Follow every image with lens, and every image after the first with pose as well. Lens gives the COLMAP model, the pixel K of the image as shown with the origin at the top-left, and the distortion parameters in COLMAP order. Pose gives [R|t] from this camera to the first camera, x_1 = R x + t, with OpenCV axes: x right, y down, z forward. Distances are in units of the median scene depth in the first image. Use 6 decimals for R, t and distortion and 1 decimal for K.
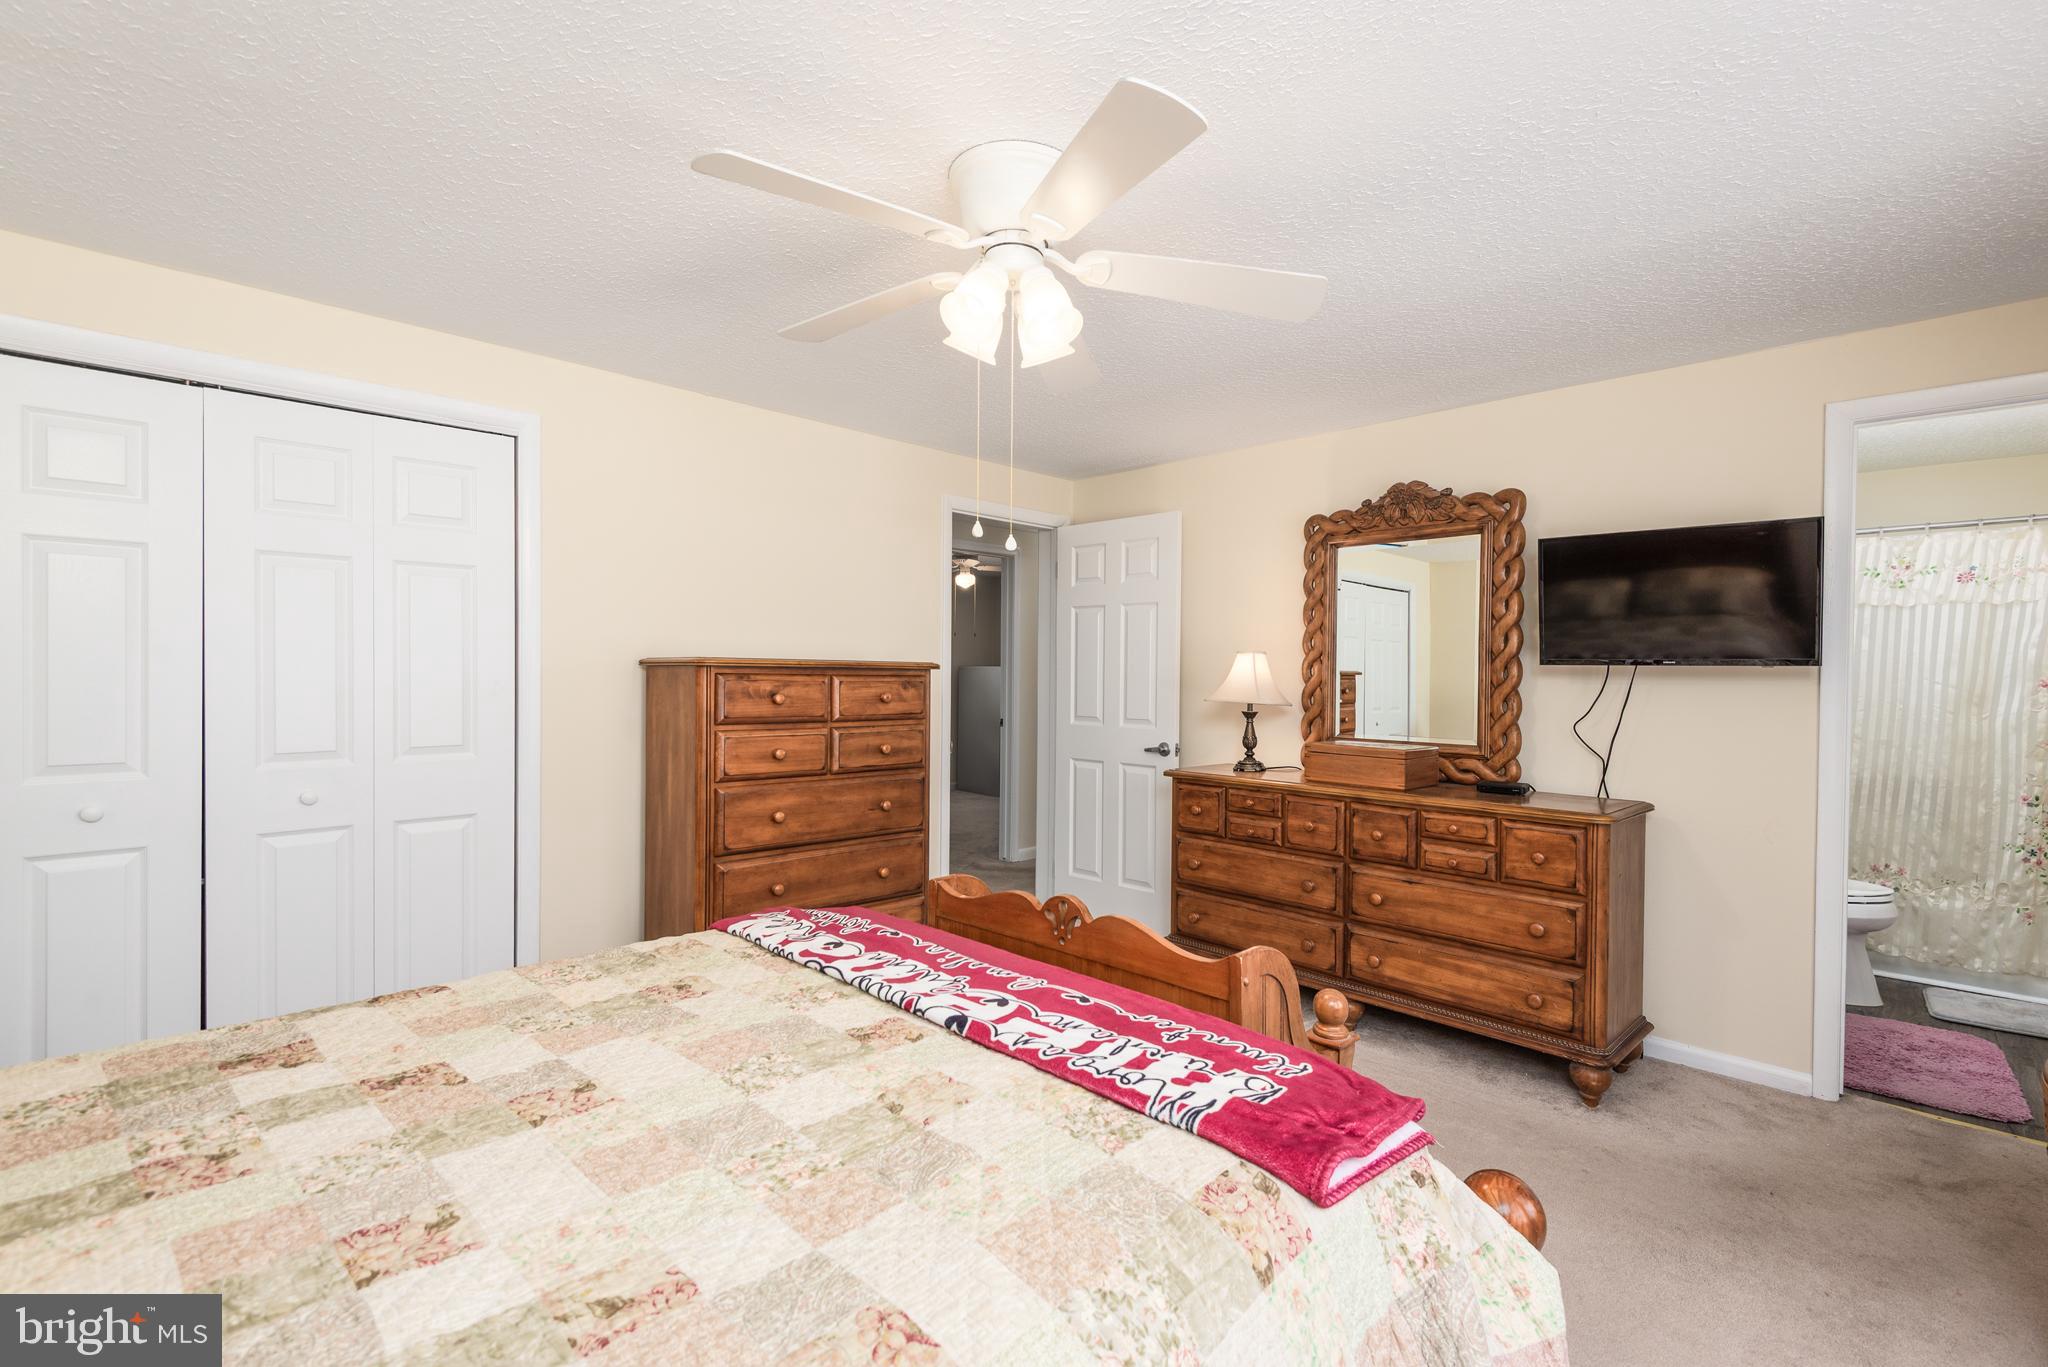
lens RADIAL K [[923.1, 0, 1020.8], [0, 923.1, 673.0], [0, 0, 1]] dist [0.020049, -0.005550]
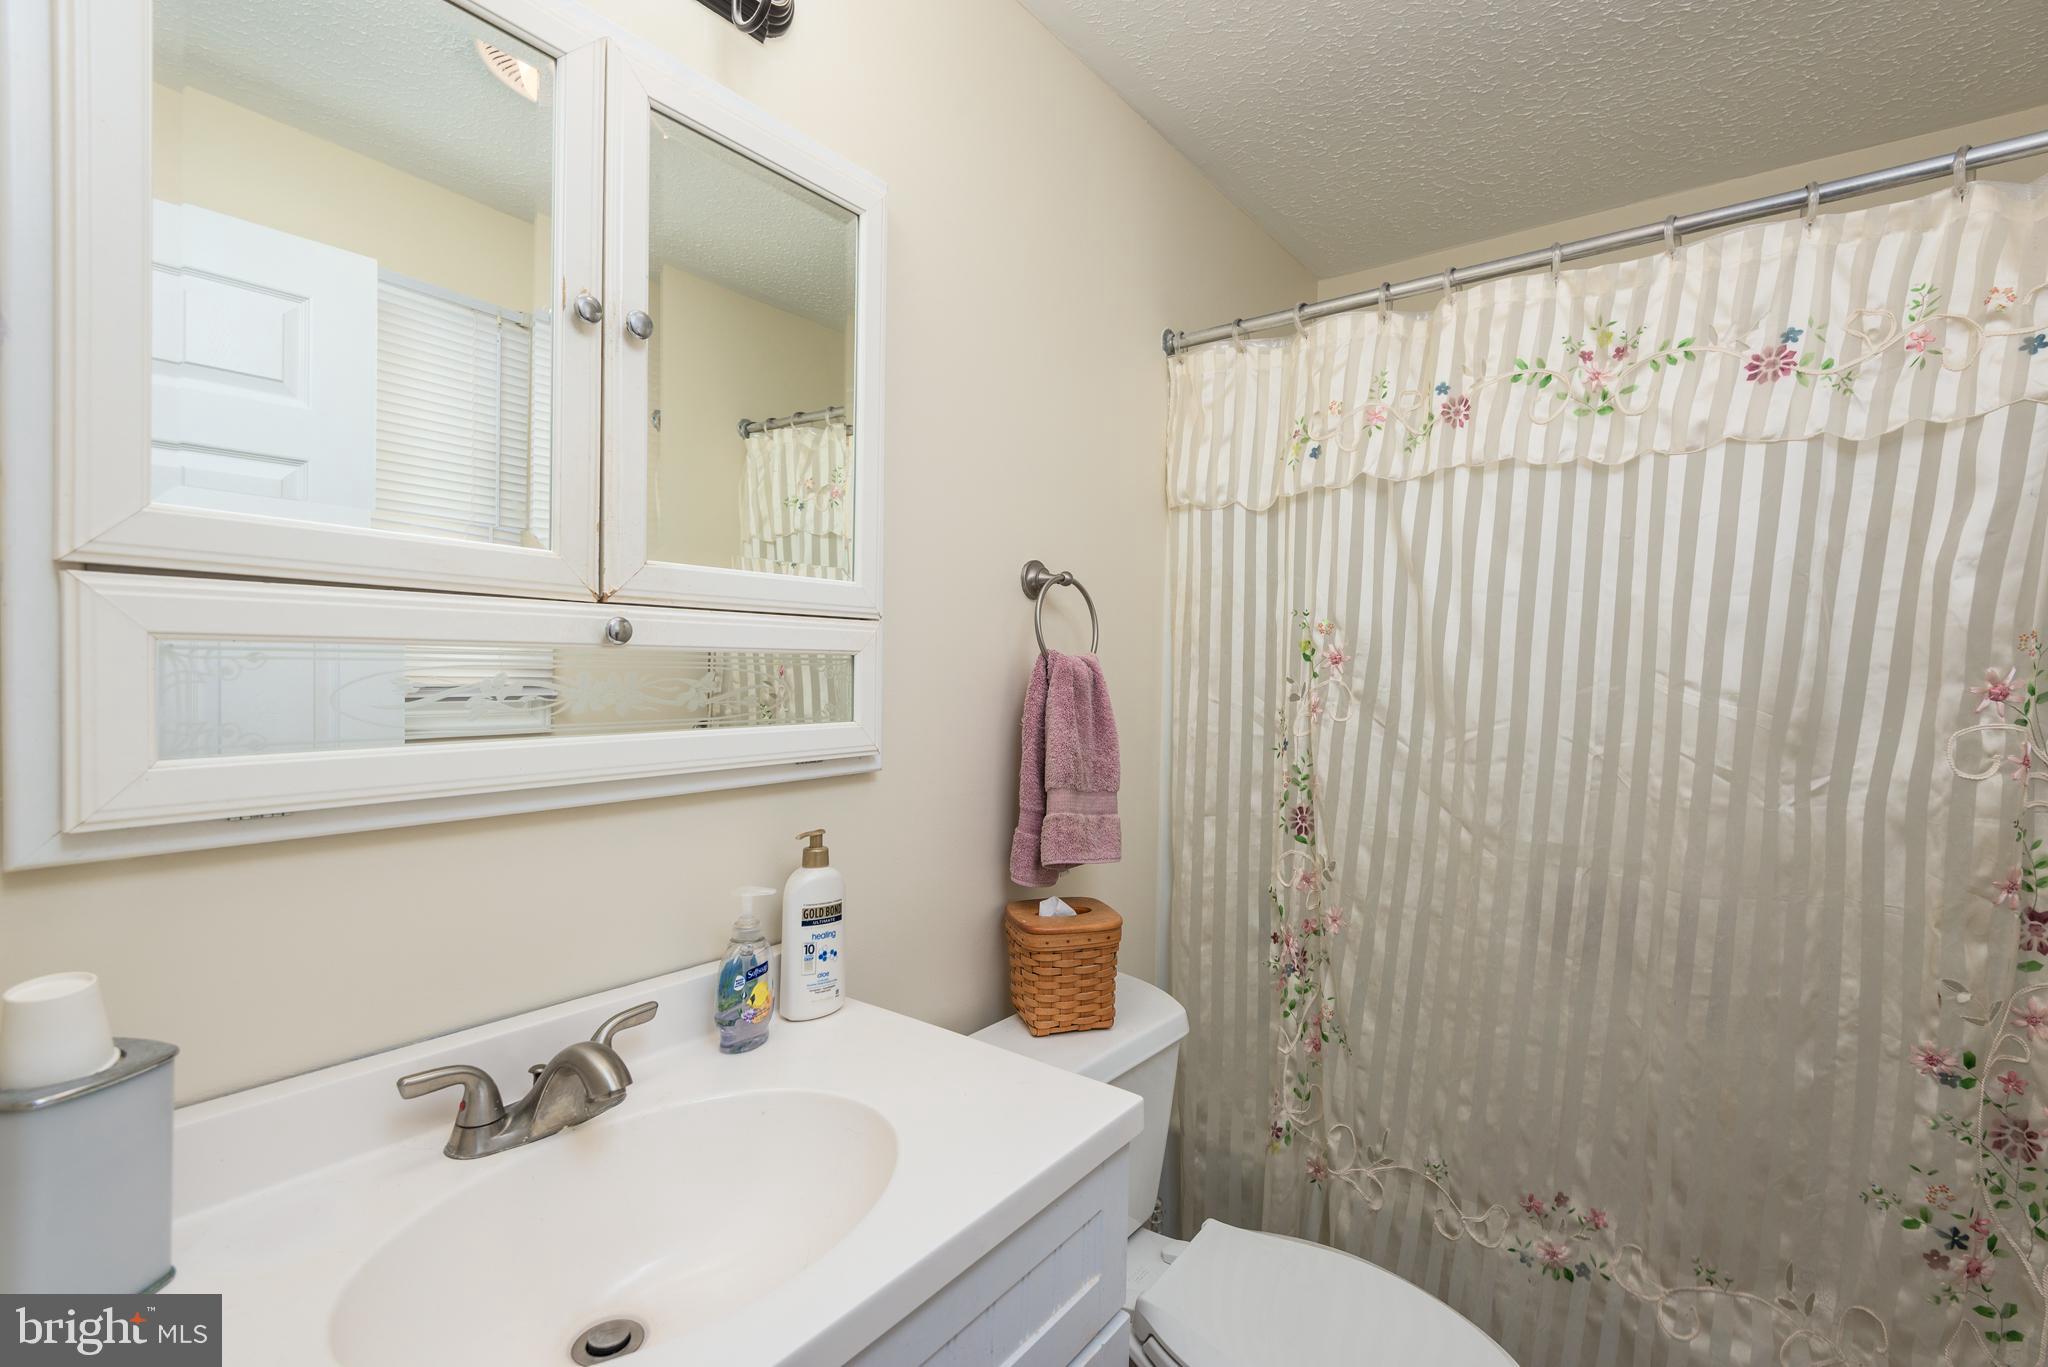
lens RADIAL K [[923.1, 0, 1017.7], [0, 923.1, 679.7], [0, 0, 1]] dist [0.020049, -0.005550]
pose [[0.992867, -0.001991, 0.119211, 0.708353], [0.000091, 0.999873, 0.015945, 0.003619], [-0.119228, -0.015821, 0.992741, 0.705313]]
